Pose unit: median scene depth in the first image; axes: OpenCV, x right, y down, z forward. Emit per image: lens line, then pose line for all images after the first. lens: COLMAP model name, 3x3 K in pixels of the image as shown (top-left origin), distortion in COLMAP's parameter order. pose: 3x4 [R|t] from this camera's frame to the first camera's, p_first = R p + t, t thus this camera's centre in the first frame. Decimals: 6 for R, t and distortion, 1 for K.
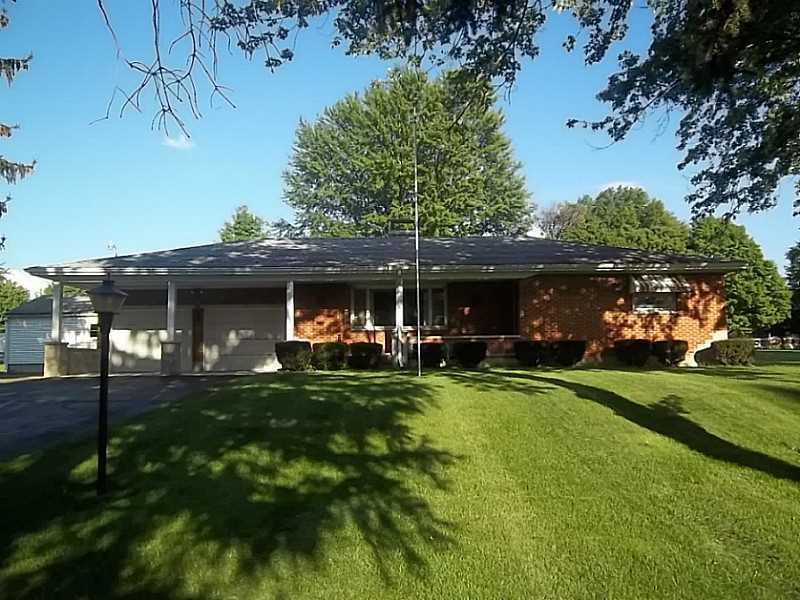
lens RADIAL K [[639.6, 0, 400.0], [0, 639.6, 300.0], [0, 0, 1]] dist [-0.001142, 0.000269]
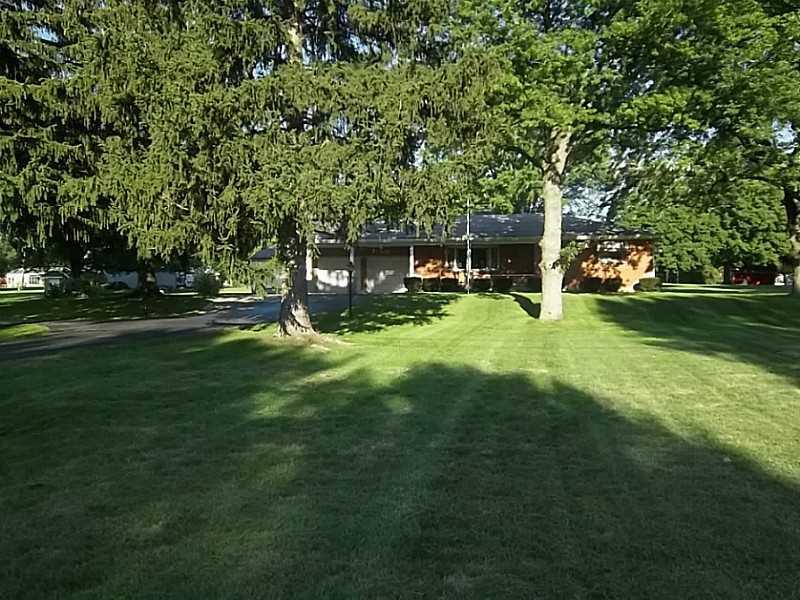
lens RADIAL K [[639.6, 0, 400.0], [0, 639.6, 300.0], [0, 0, 1]] dist [-0.001142, 0.000269]
pose [[0.974744, 0.014089, -0.222879, 0.219942], [0.009128, 0.994660, 0.102798, -0.064119], [0.223137, -0.102236, 0.969411, -0.862523]]
